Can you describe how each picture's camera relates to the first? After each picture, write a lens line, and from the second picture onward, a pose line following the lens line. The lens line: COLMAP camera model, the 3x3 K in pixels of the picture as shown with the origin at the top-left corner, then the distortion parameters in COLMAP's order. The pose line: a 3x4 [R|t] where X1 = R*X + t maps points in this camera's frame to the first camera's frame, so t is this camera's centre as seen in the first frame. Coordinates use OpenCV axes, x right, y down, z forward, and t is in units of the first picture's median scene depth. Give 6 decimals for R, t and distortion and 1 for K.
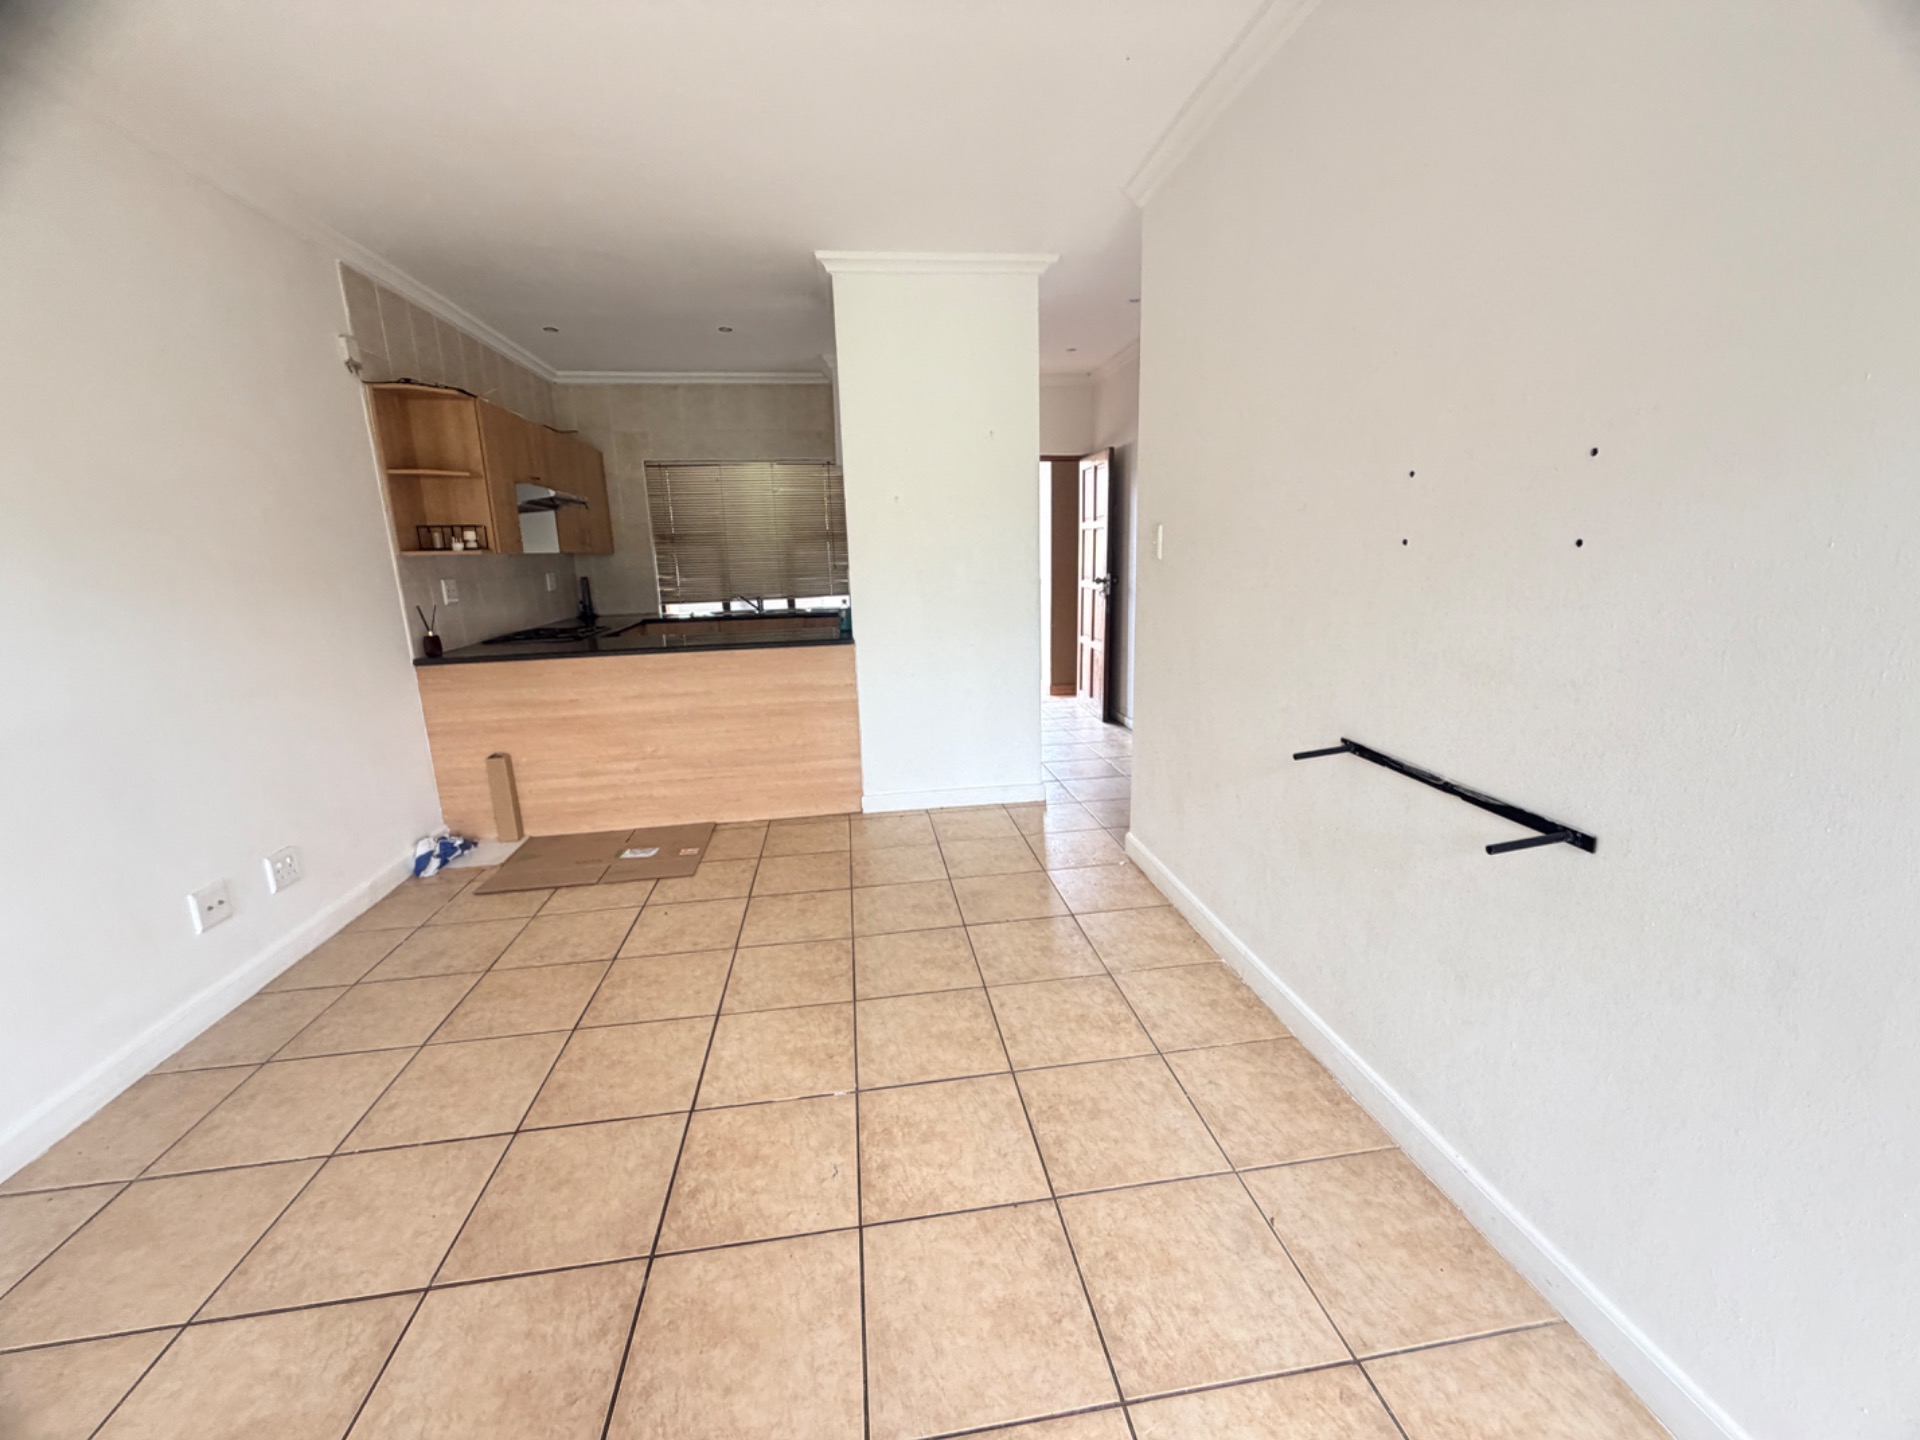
lens RADIAL K [[769.6, 0, 962.3], [0, 769.6, 720.3], [0, 0, 1]] dist [-0.000744, -0.000272]
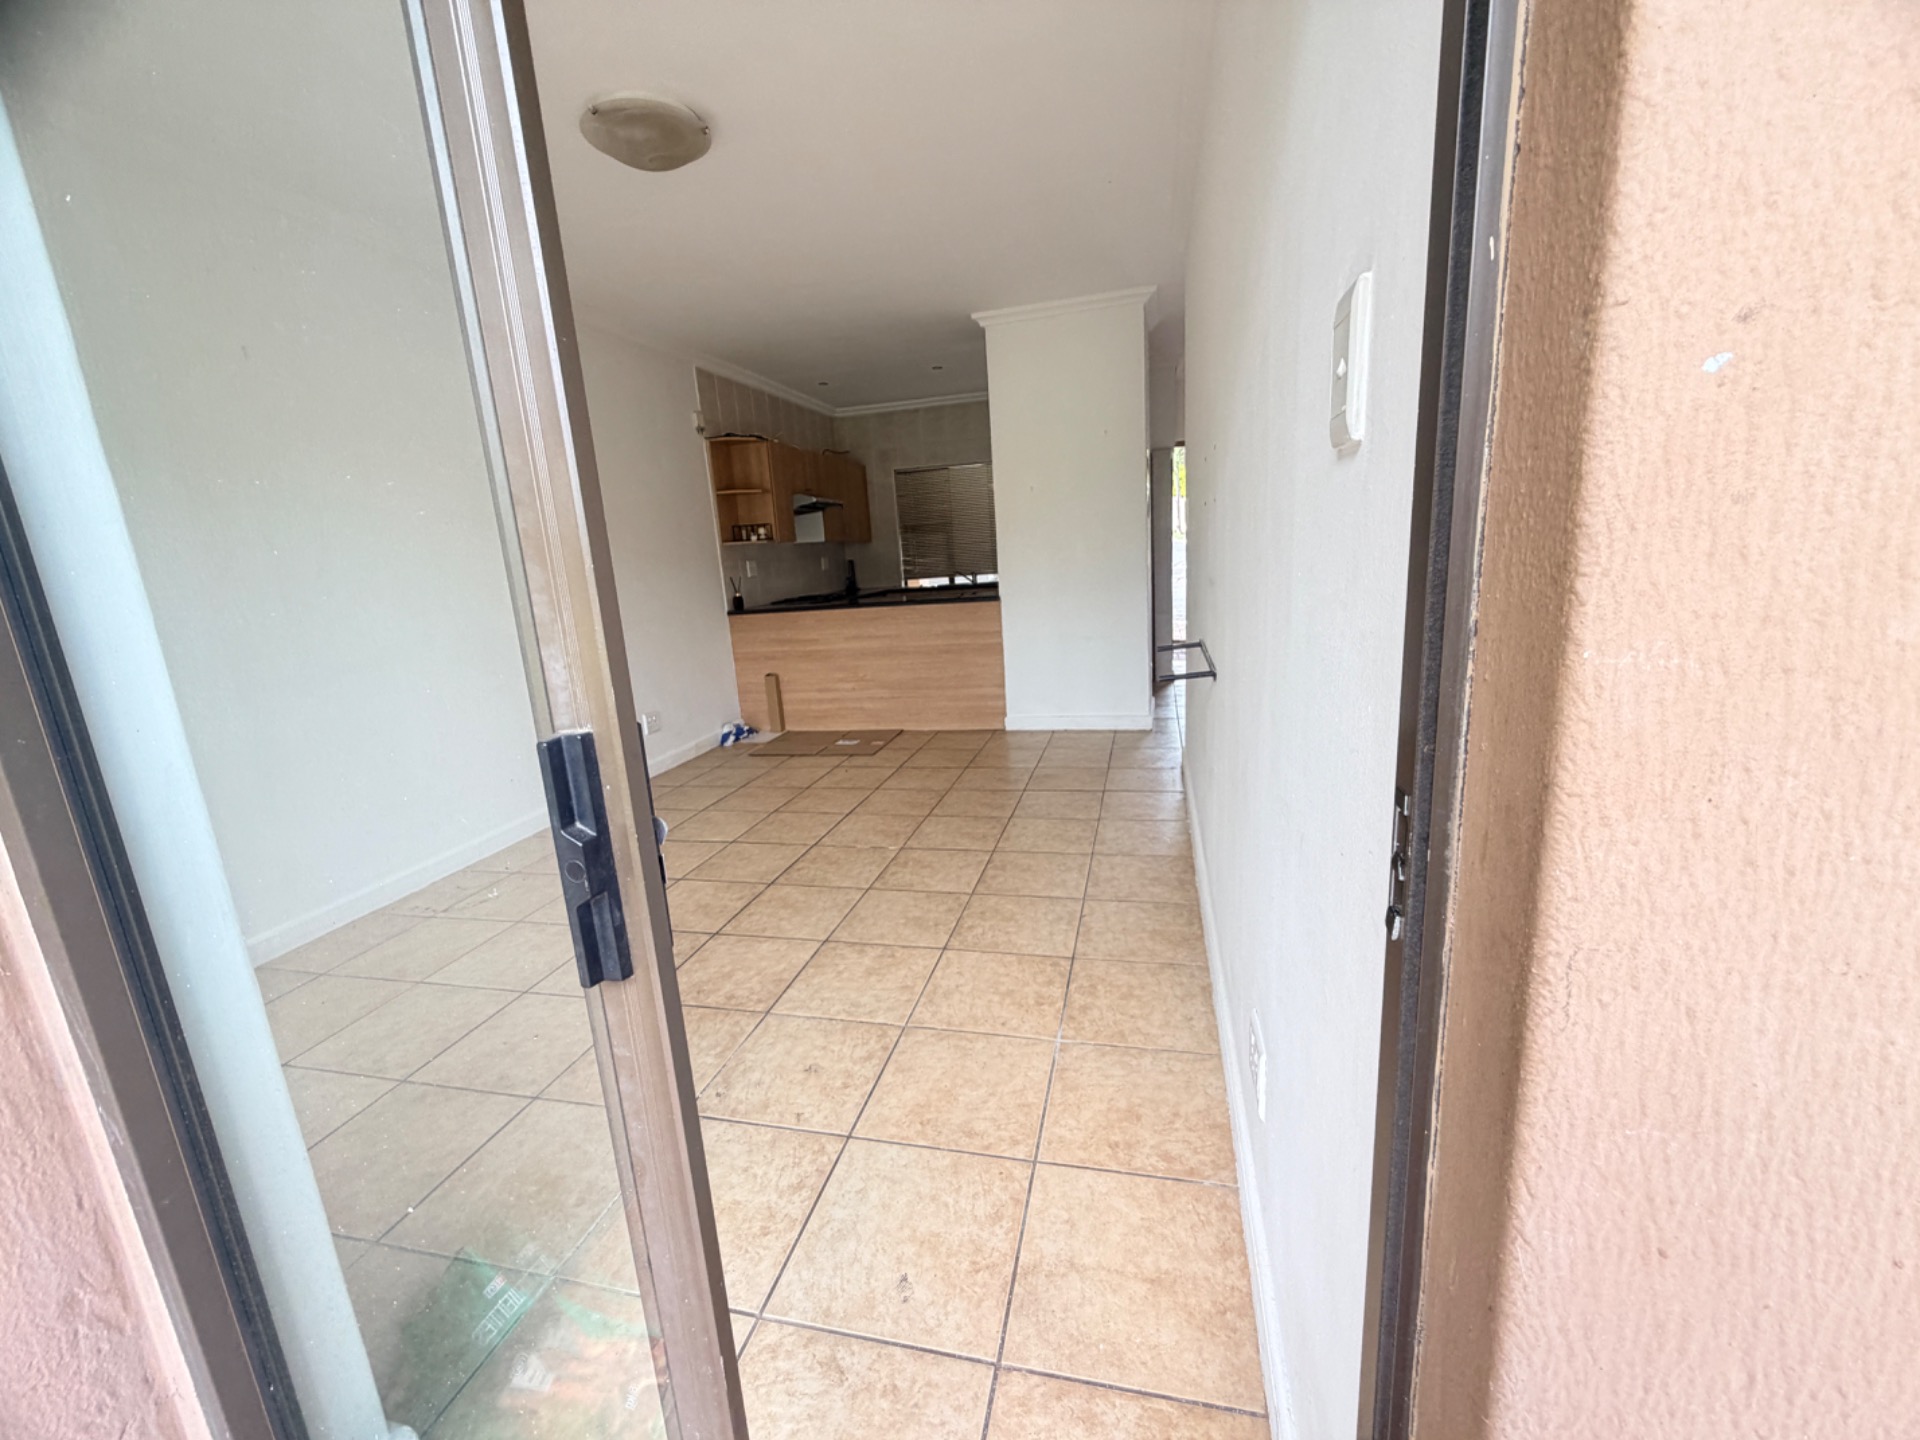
lens RADIAL K [[769.6, 0, 958.5], [0, 769.6, 718.9], [0, 0, 1]] dist [-0.000744, -0.000272]
pose [[0.925130, 0.049244, -0.376443, 0.317341], [-0.044016, 0.998778, 0.022480, 0.082202], [0.377090, -0.004228, 0.926167, -0.272681]]
